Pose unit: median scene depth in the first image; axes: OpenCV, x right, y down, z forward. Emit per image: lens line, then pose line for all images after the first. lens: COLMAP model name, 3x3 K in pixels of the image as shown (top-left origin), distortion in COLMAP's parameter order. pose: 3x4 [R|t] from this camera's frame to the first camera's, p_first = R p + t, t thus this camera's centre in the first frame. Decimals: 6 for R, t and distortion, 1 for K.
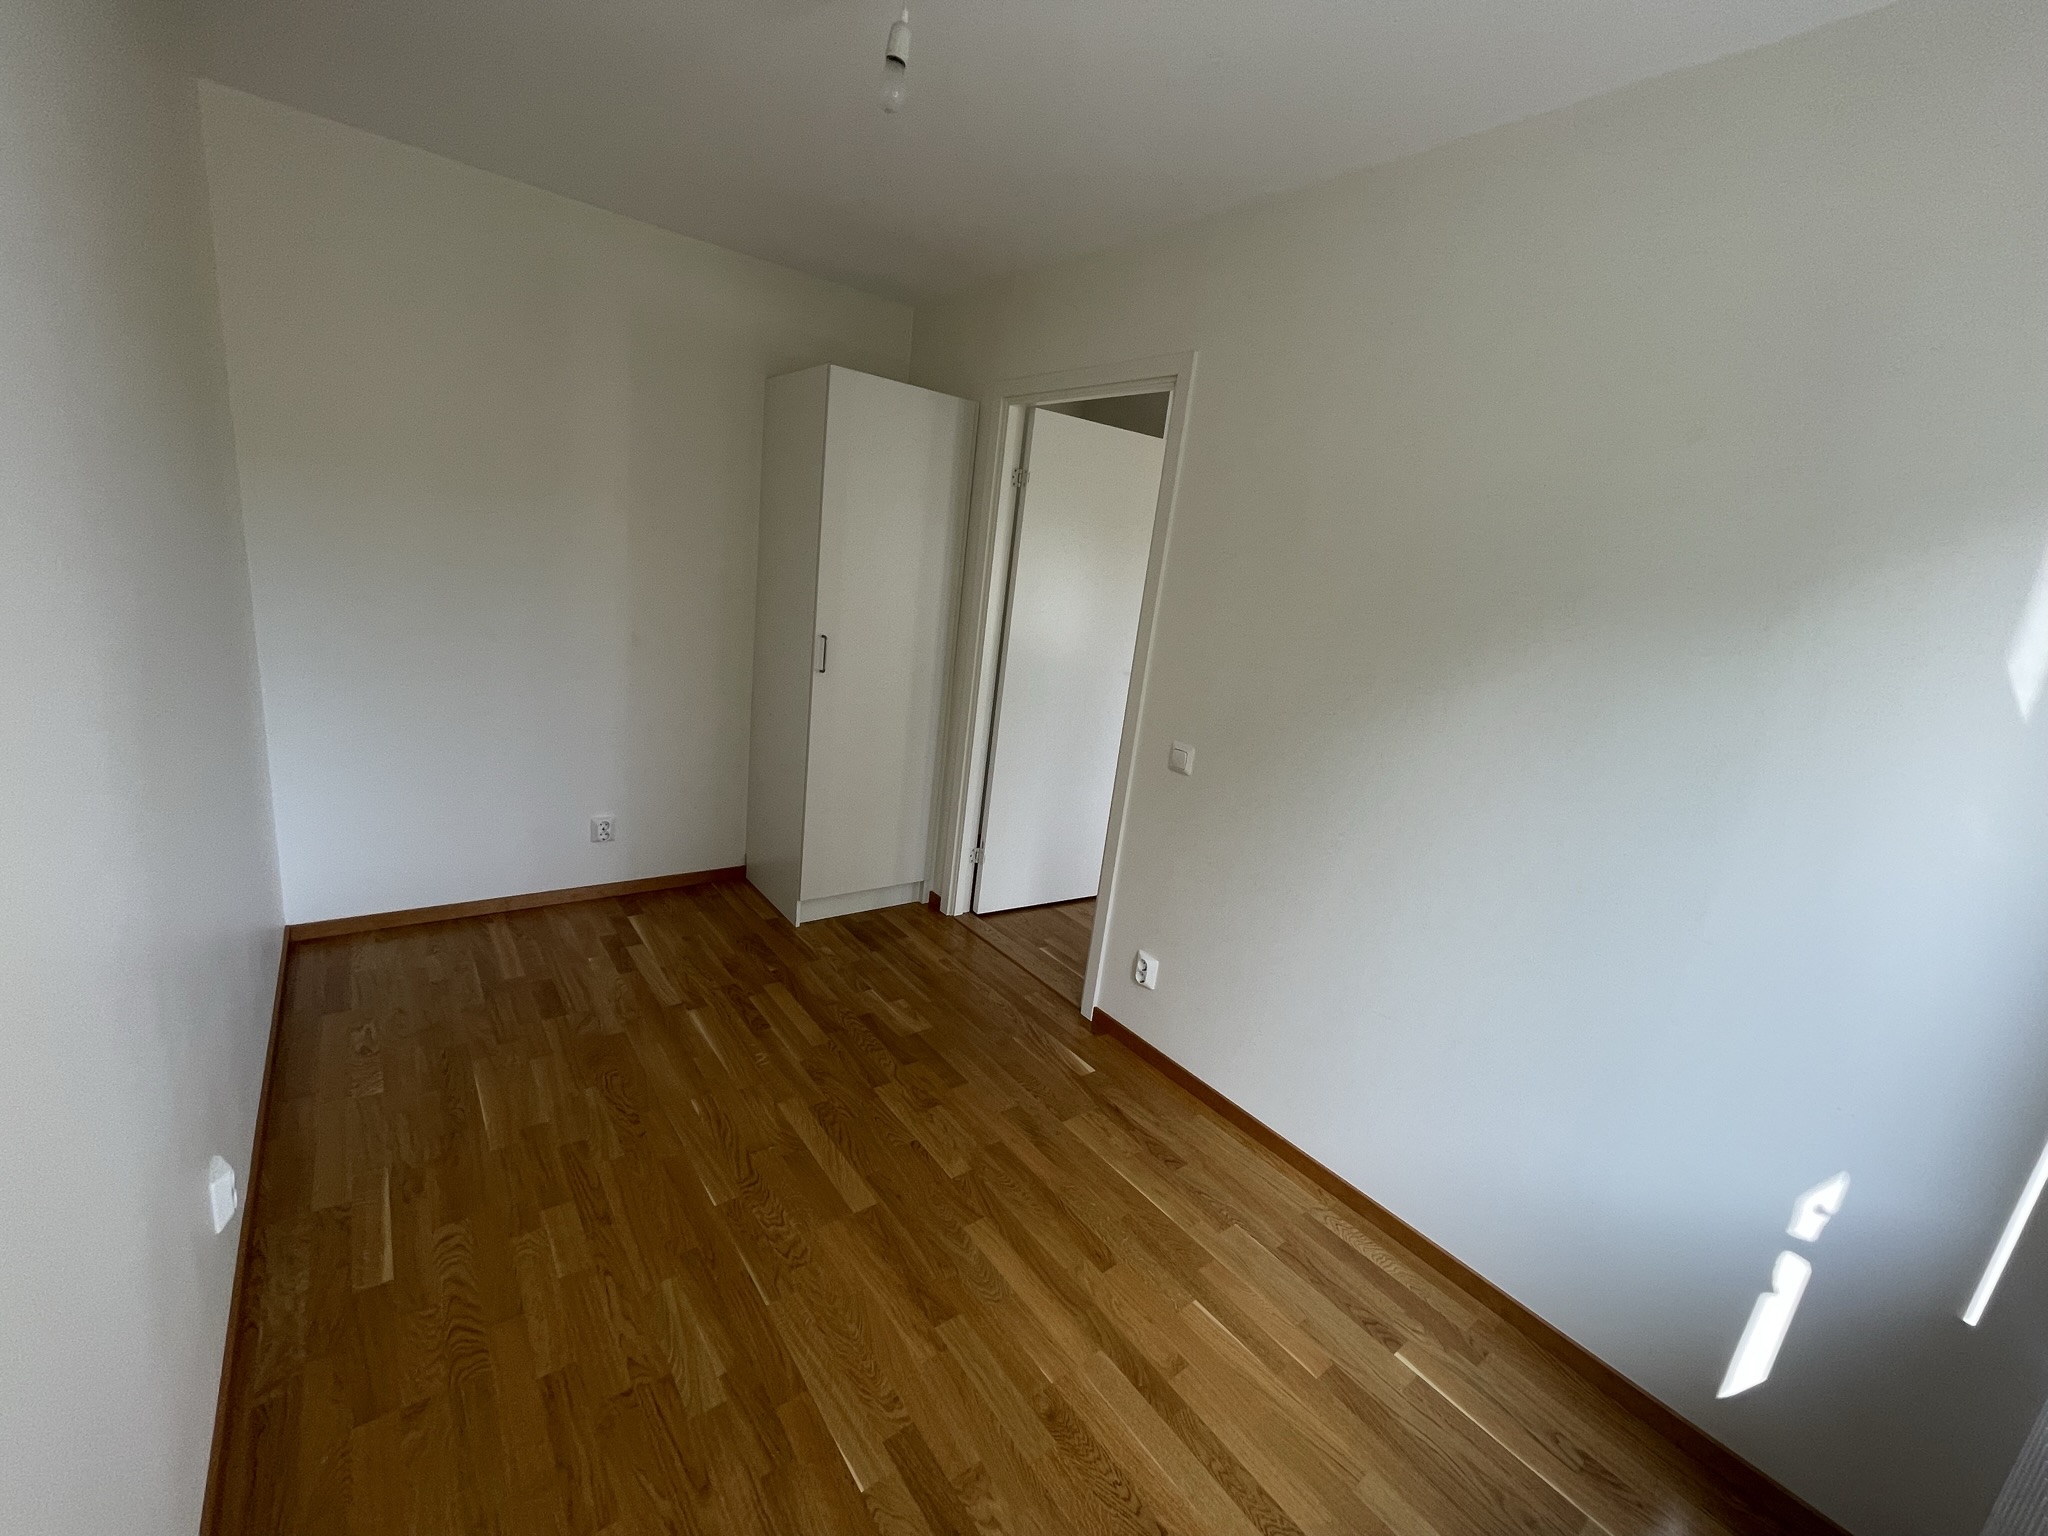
lens RADIAL K [[828.8, 0, 1013.1], [0, 828.8, 764.8], [0, 0, 1]] dist [0.001160, 0.000477]
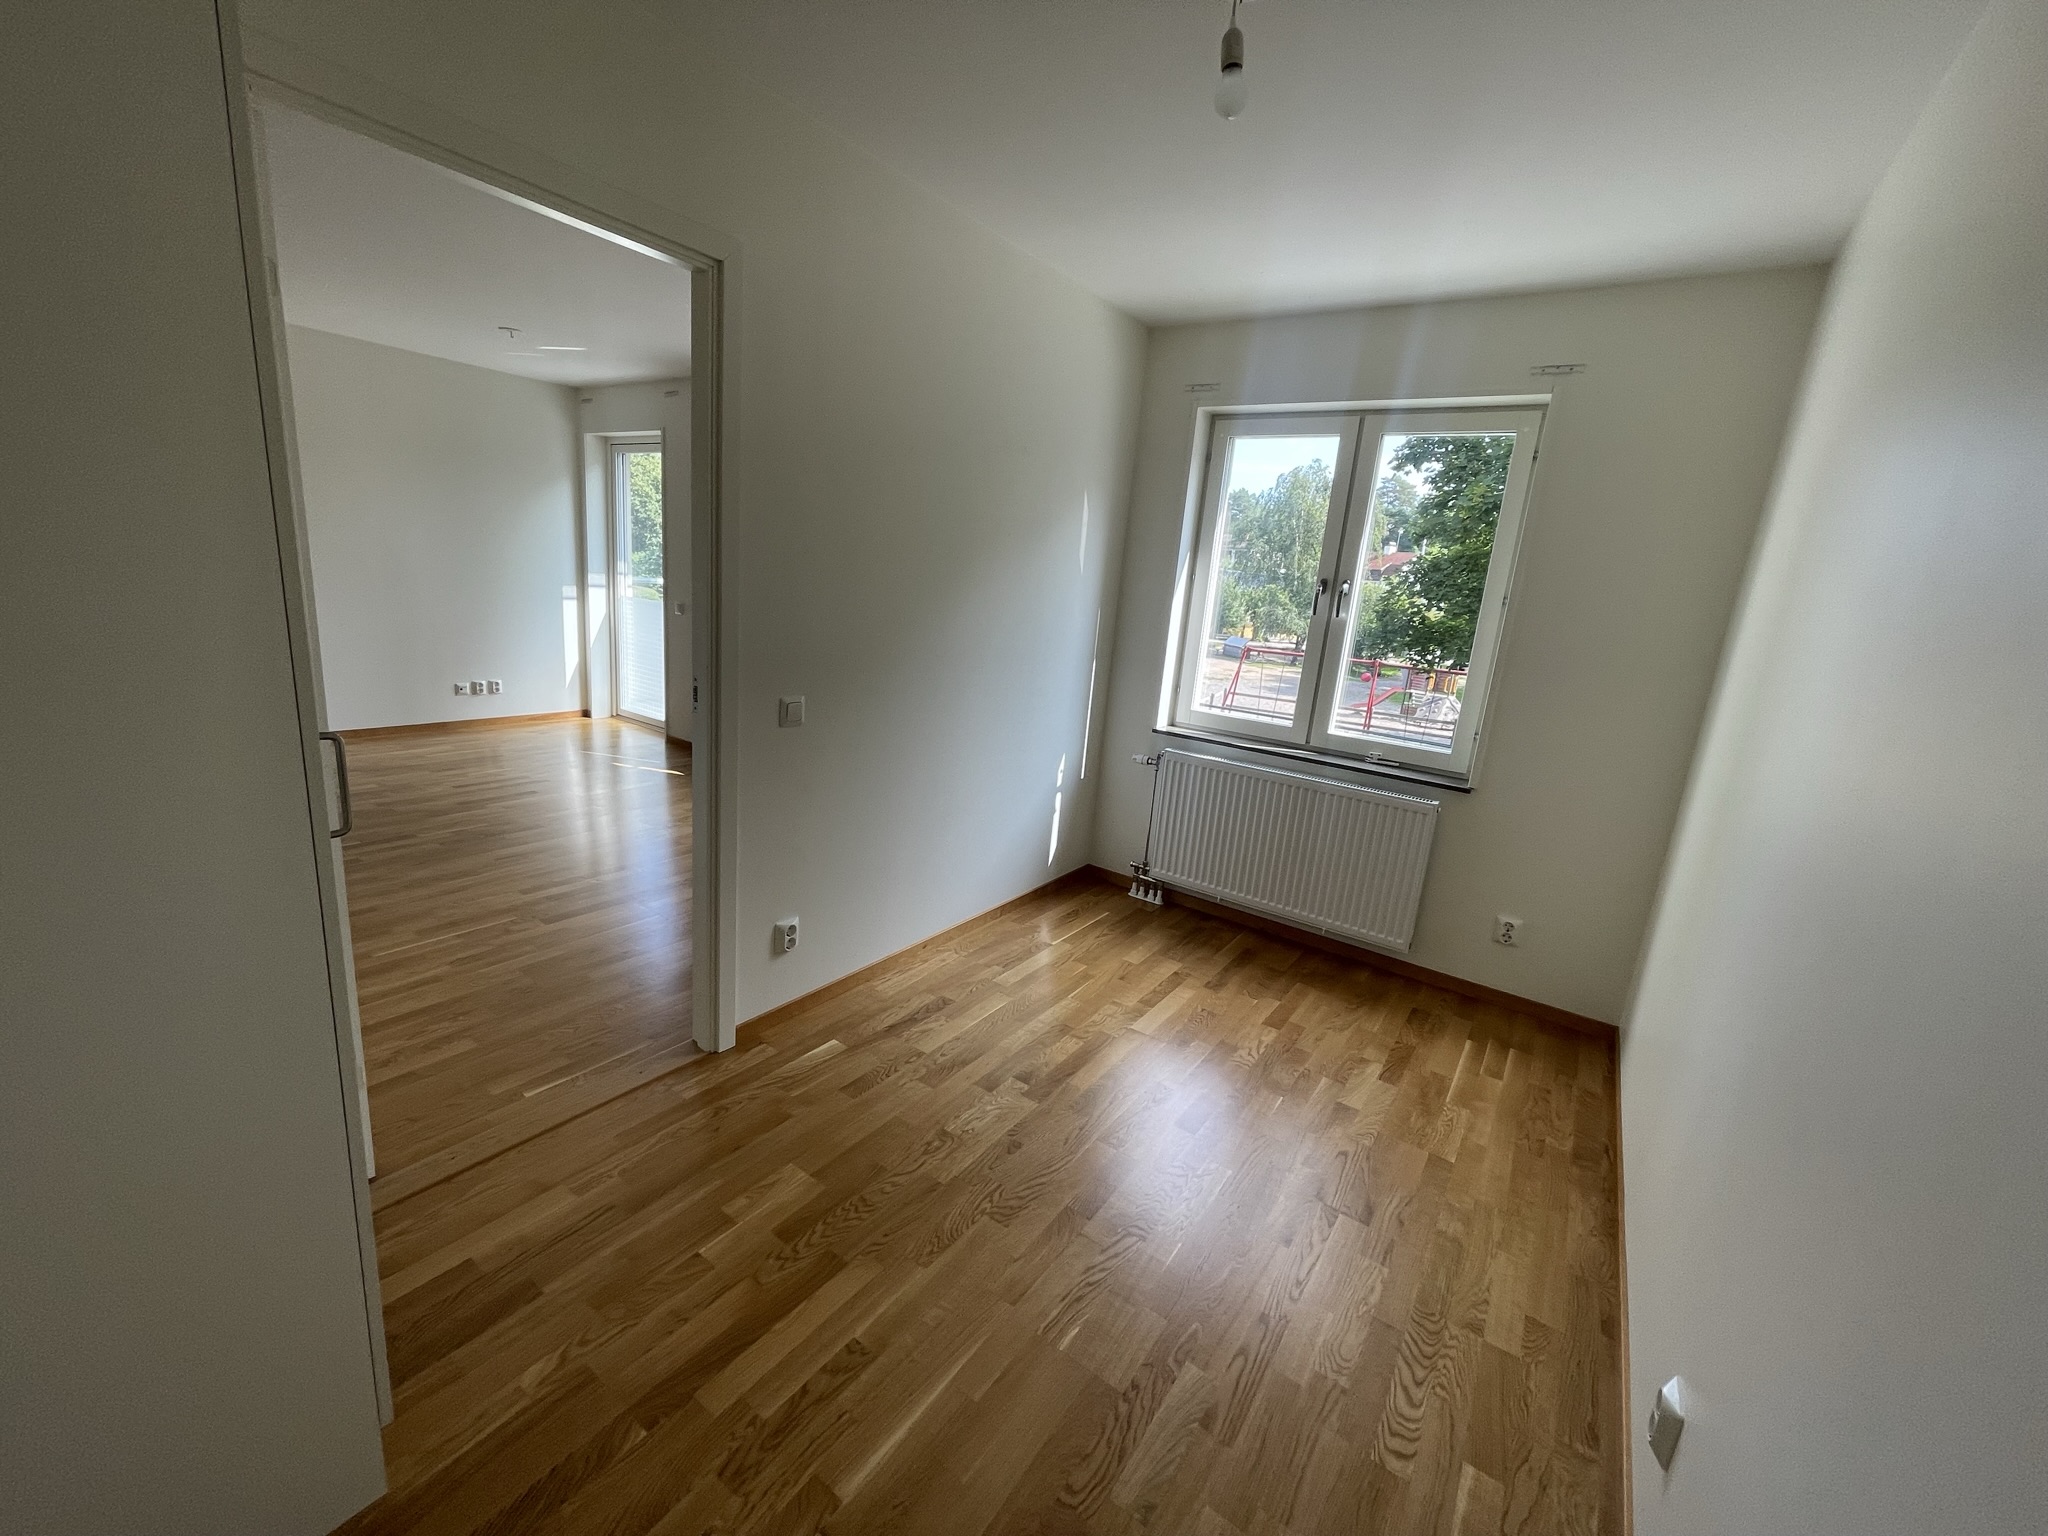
lens RADIAL K [[828.8, 0, 1013.1], [0, 828.8, 764.8], [0, 0, 1]] dist [0.001160, 0.000477]
pose [[-0.276305, -0.350221, 0.894987, -0.733866], [0.114952, 0.912511, 0.392567, -0.291967], [-0.954171, 0.211348, -0.211873, 0.952868]]
